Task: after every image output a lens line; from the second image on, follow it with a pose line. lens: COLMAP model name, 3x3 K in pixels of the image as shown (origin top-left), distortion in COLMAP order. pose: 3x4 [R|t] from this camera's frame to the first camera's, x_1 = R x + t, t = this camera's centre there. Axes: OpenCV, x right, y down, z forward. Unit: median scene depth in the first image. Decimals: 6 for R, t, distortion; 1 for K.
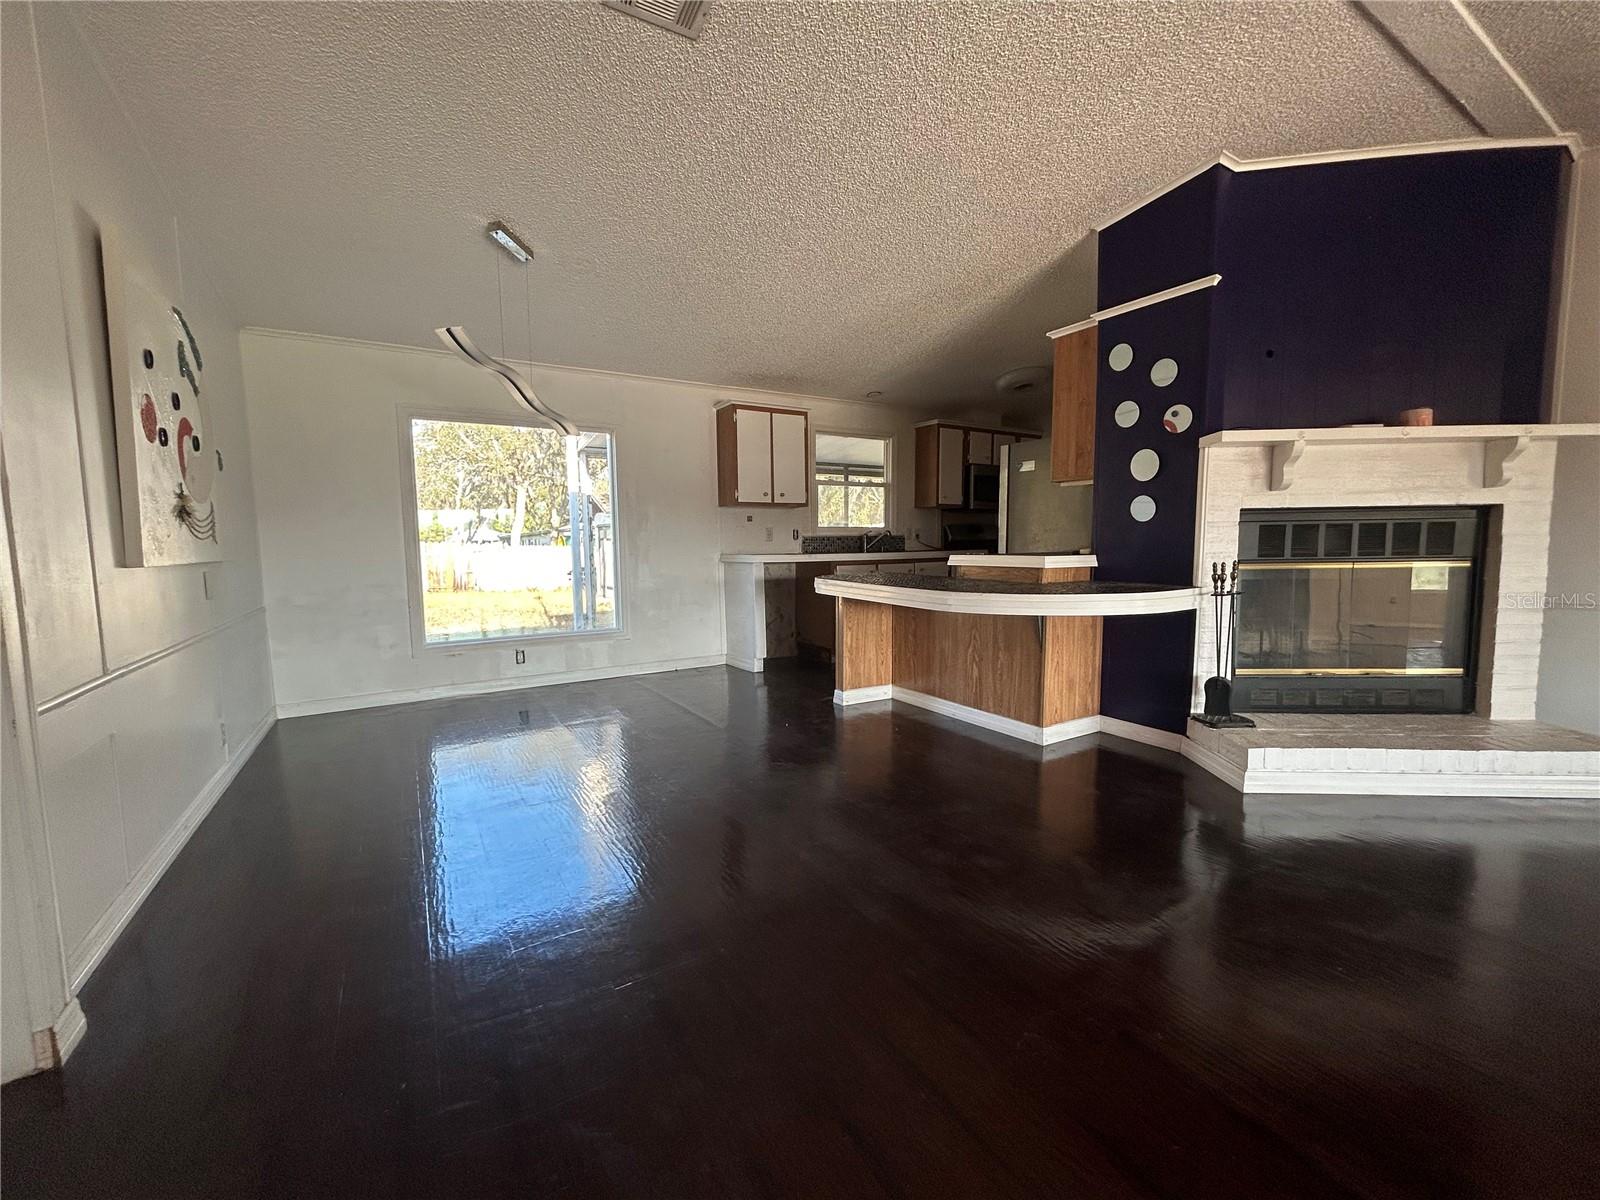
lens RADIAL K [[645.6, 0, 796.3], [0, 645.6, 599.2], [0, 0, 1]] dist [-0.000438, -0.000018]
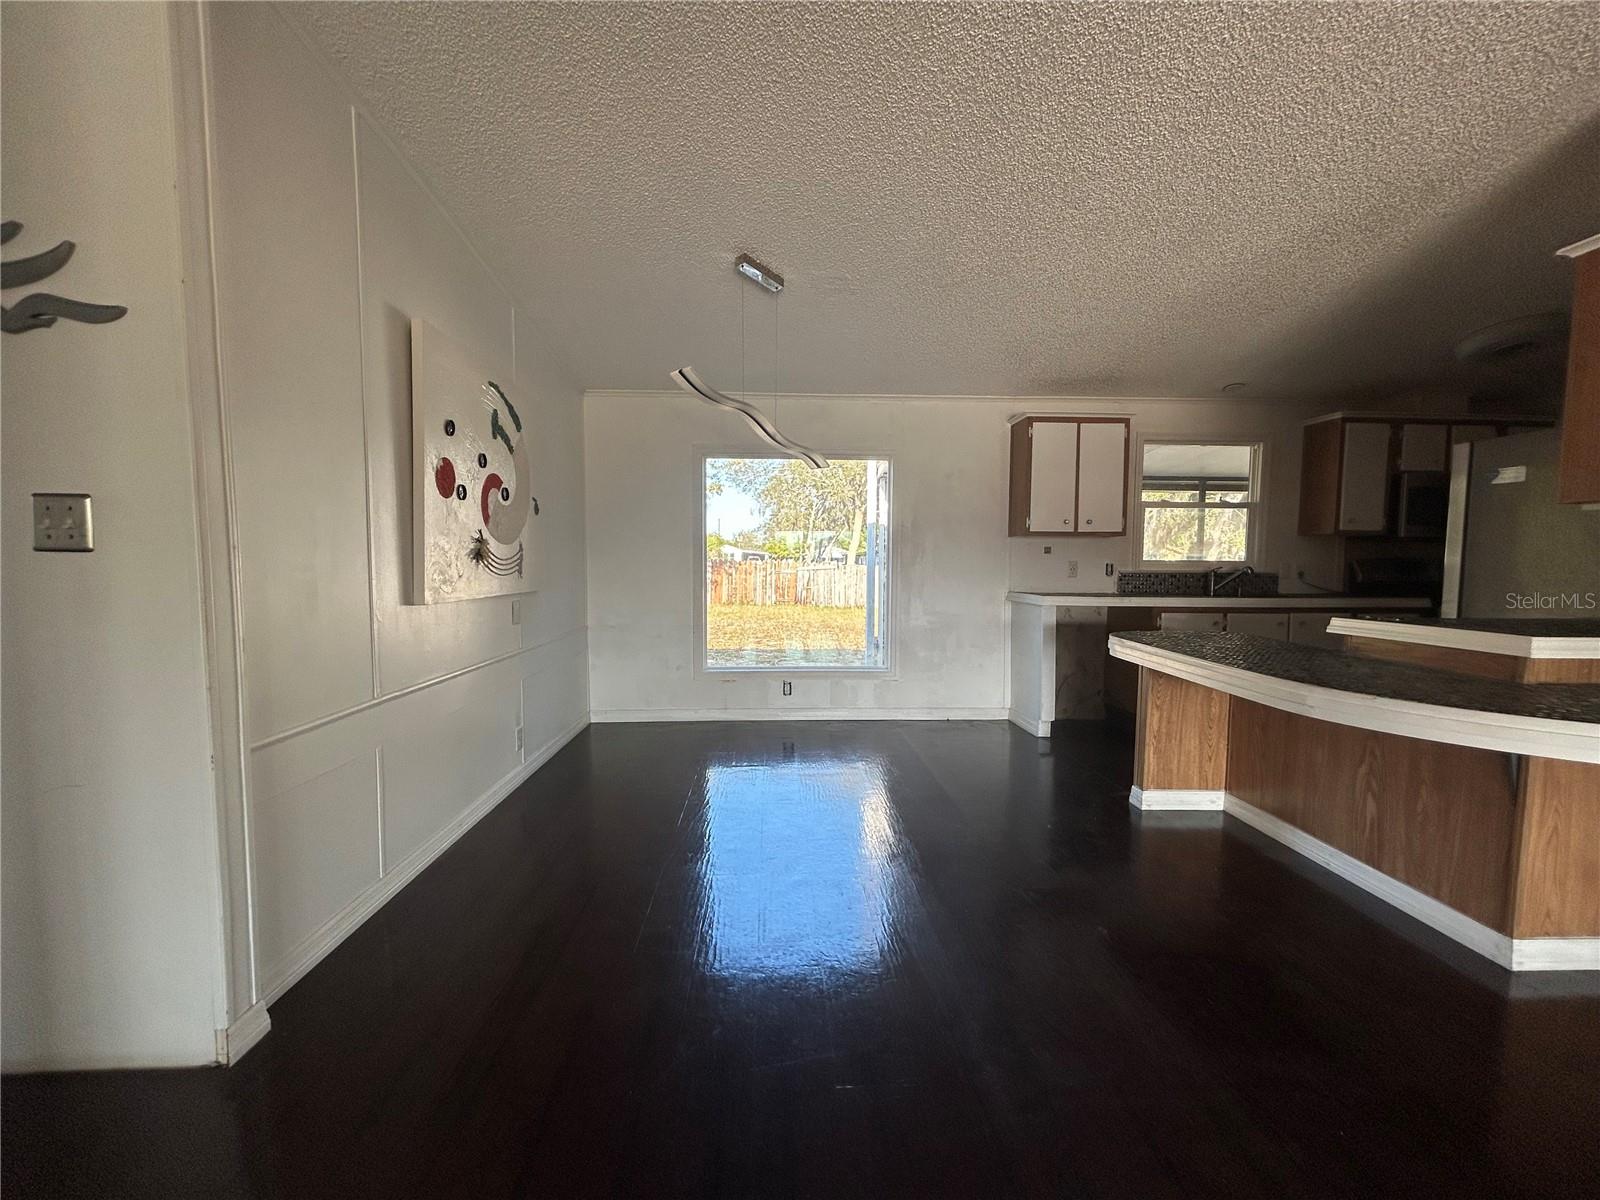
lens RADIAL K [[645.6, 0, 797.8], [0, 645.6, 598.8], [0, 0, 1]] dist [-0.000438, -0.000018]
pose [[0.873793, 0.045751, -0.484142, 0.072822], [-0.059757, 0.998121, -0.013531, -0.041840], [0.482613, 0.040754, 0.874885, 0.147823]]
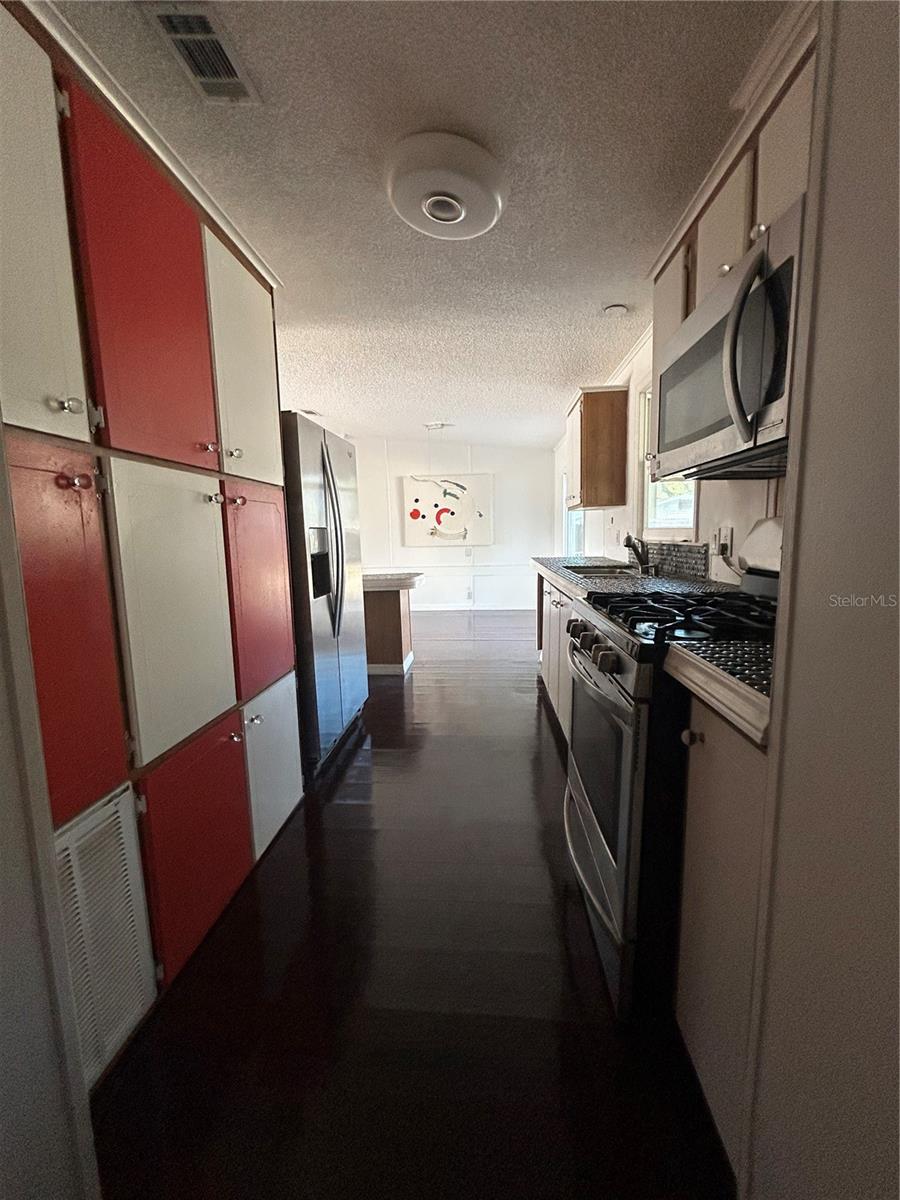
lens RADIAL K [[484.2, 0, 446.4], [0, 484.2, 599.4], [0, 0, 1]] dist [-0.000438, -0.000018]
pose [[-0.585483, 0.134020, -0.799530, 0.870775], [-0.043993, 0.979535, 0.196409, -0.190638], [0.809490, 0.150168, -0.567605, 1.656285]]
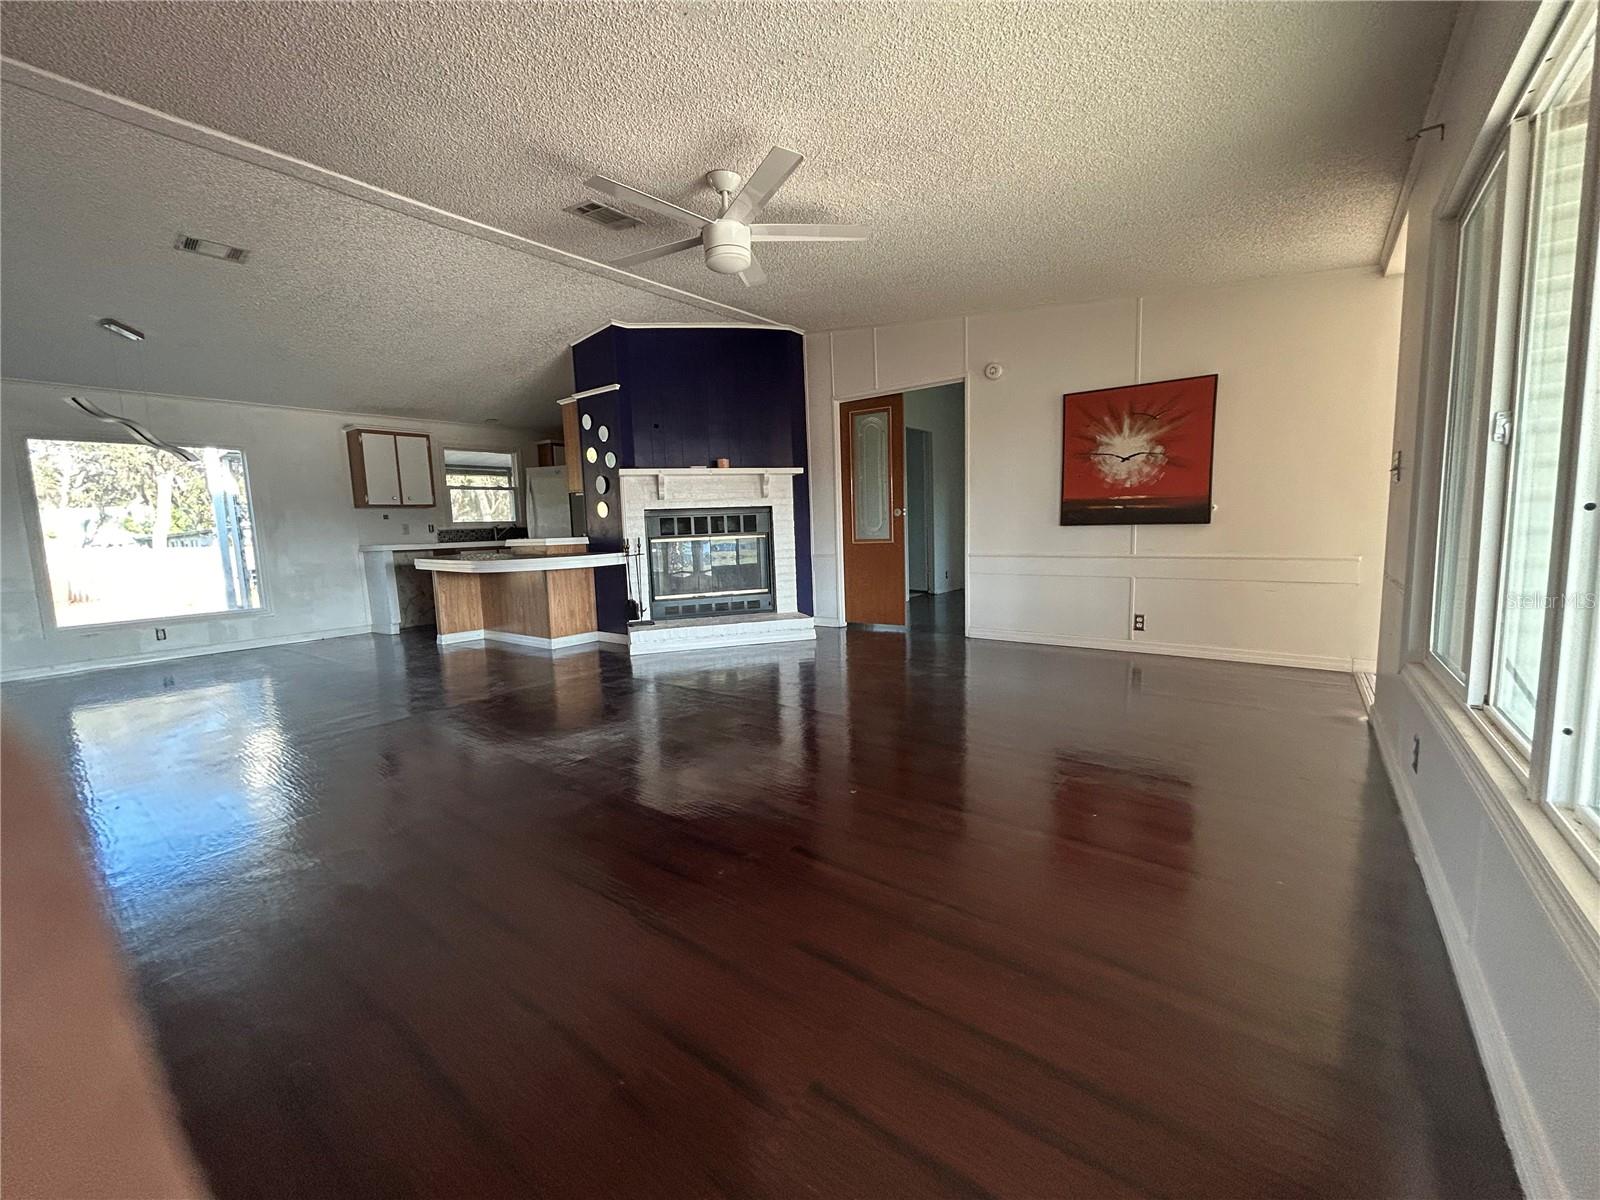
lens RADIAL K [[645.6, 0, 796.6], [0, 645.6, 597.8], [0, 0, 1]] dist [-0.000438, -0.000018]
pose [[0.933592, -0.061119, 0.353086, 0.304113], [0.056516, 0.998129, 0.023342, 0.067652], [-0.353852, -0.001837, 0.935300, -0.642283]]
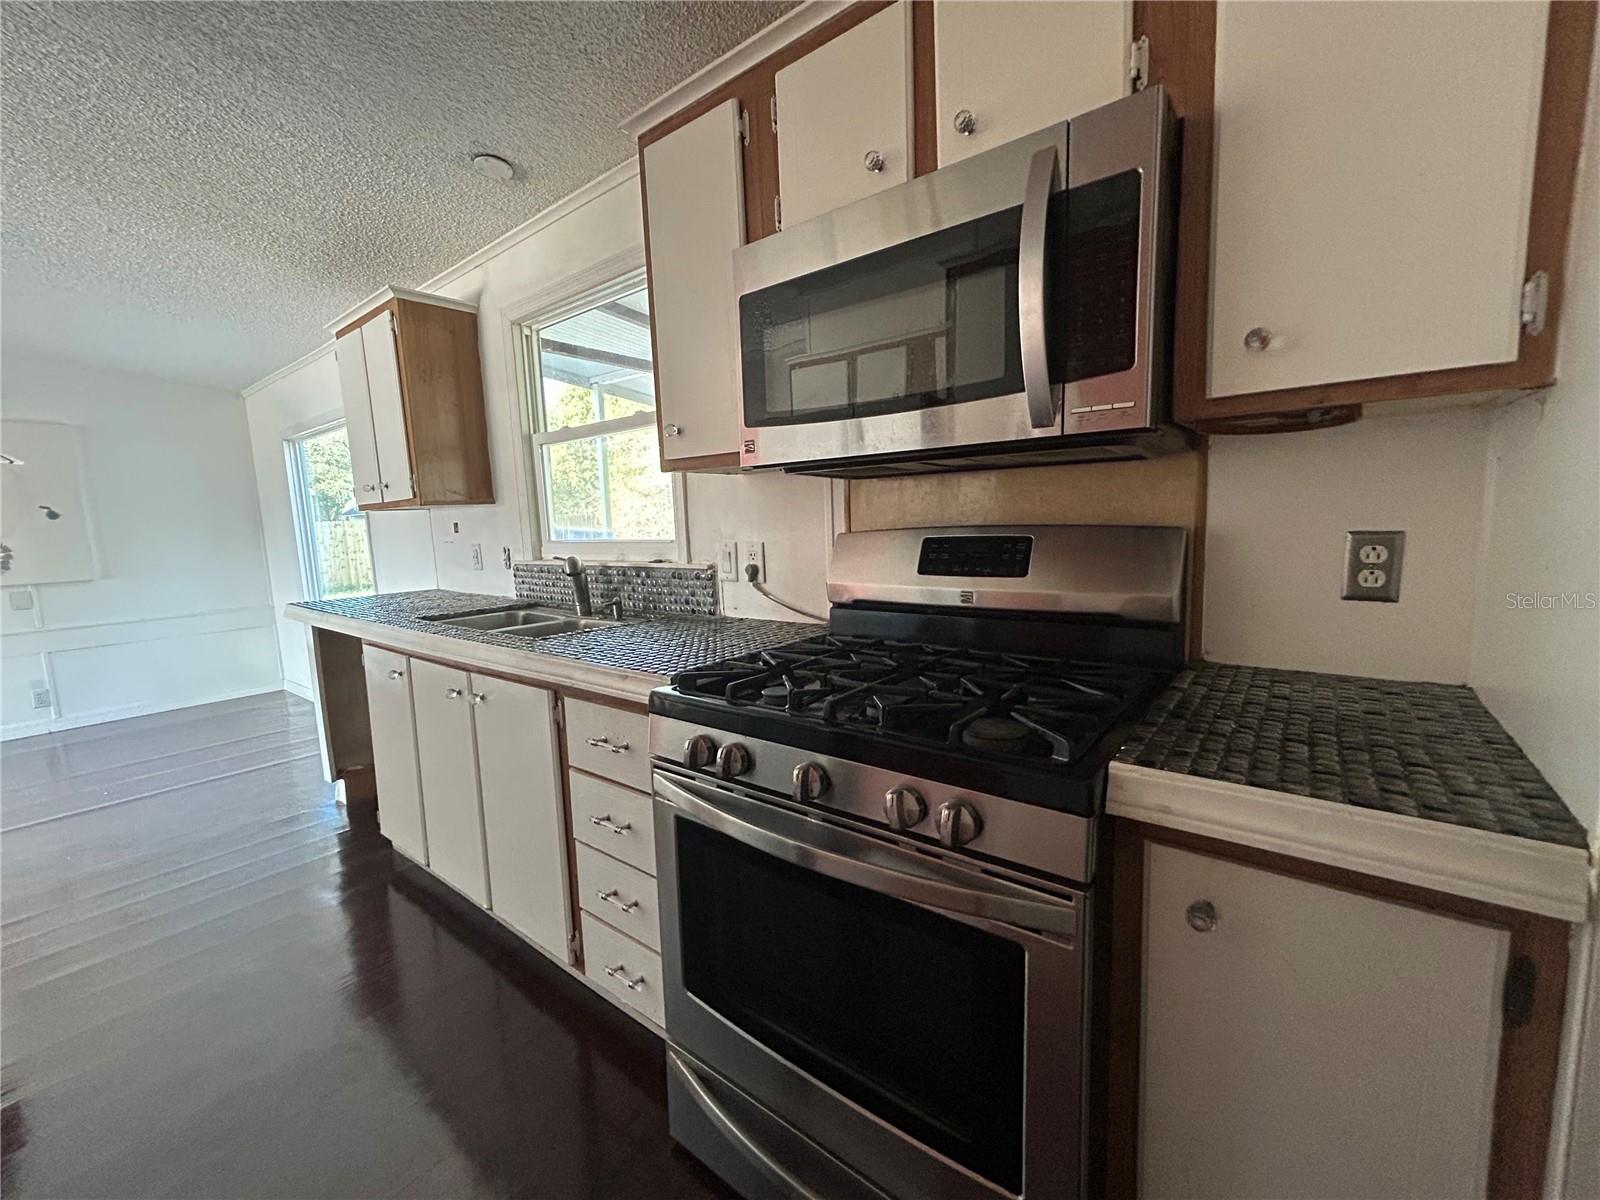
lens RADIAL K [[645.6, 0, 795.6], [0, 645.6, 595.7], [0, 0, 1]] dist [-0.000438, -0.000018]
pose [[0.349603, 0.112396, -0.930132, 0.747110], [-0.052415, 0.993570, 0.100361, -0.187972], [0.935431, 0.013667, 0.353246, 1.464429]]
